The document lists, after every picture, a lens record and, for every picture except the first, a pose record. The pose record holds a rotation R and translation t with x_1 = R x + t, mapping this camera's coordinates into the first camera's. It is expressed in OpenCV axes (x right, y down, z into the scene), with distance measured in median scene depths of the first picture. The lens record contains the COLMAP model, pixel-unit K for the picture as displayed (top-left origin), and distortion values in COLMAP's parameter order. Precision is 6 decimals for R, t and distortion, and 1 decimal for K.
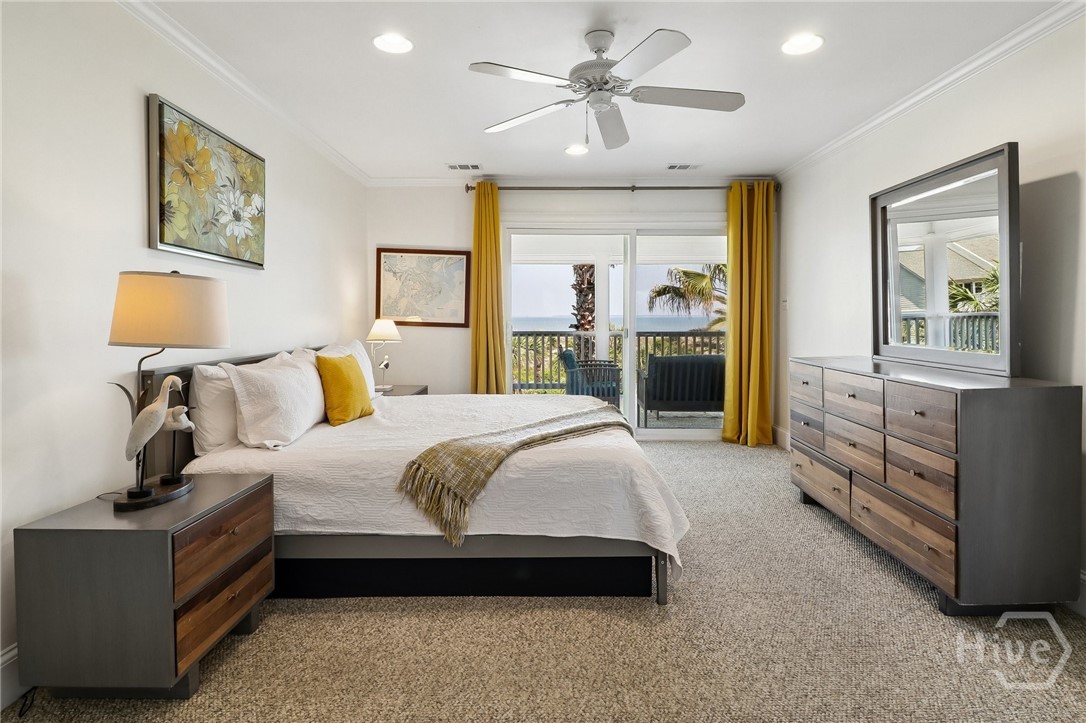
lens RADIAL K [[597.3, 0, 576.4], [0, 597.3, 337.9], [0, 0, 1]] dist [0.001584, -0.004275]
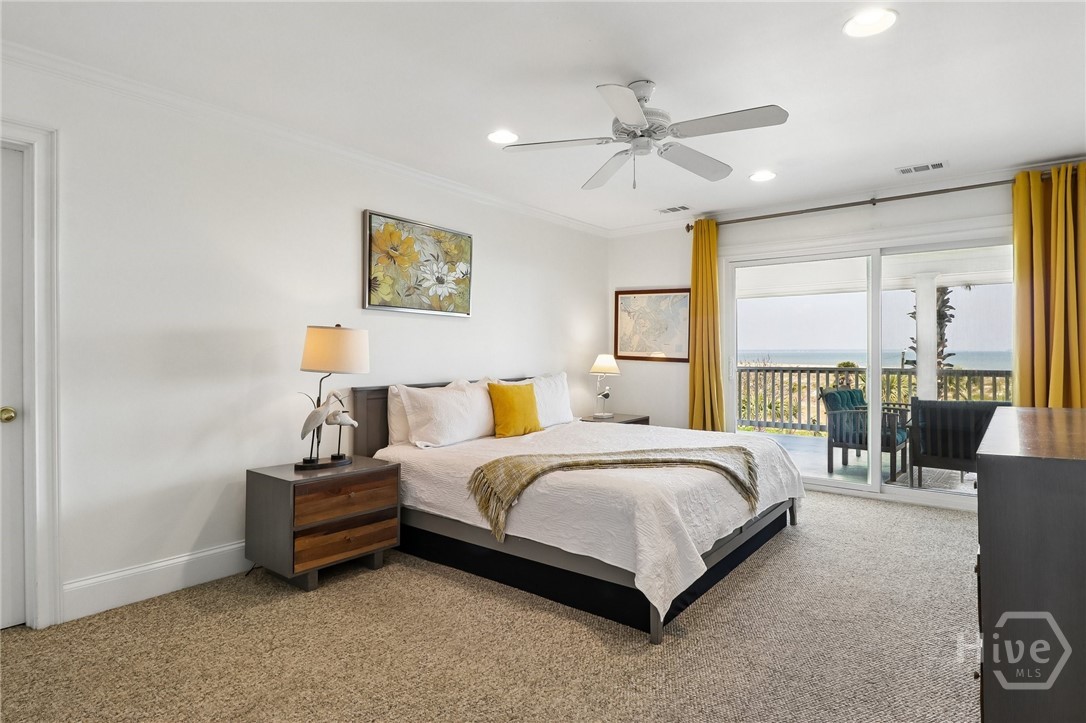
lens RADIAL K [[597.3, 0, 539.5], [0, 597.3, 352.5], [0, 0, 1]] dist [0.001584, -0.004275]
pose [[0.771770, -0.000887, -0.635902, 0.573660], [-0.020441, 0.999448, -0.026202, -0.005062], [0.635574, 0.033220, 0.771325, 0.091966]]
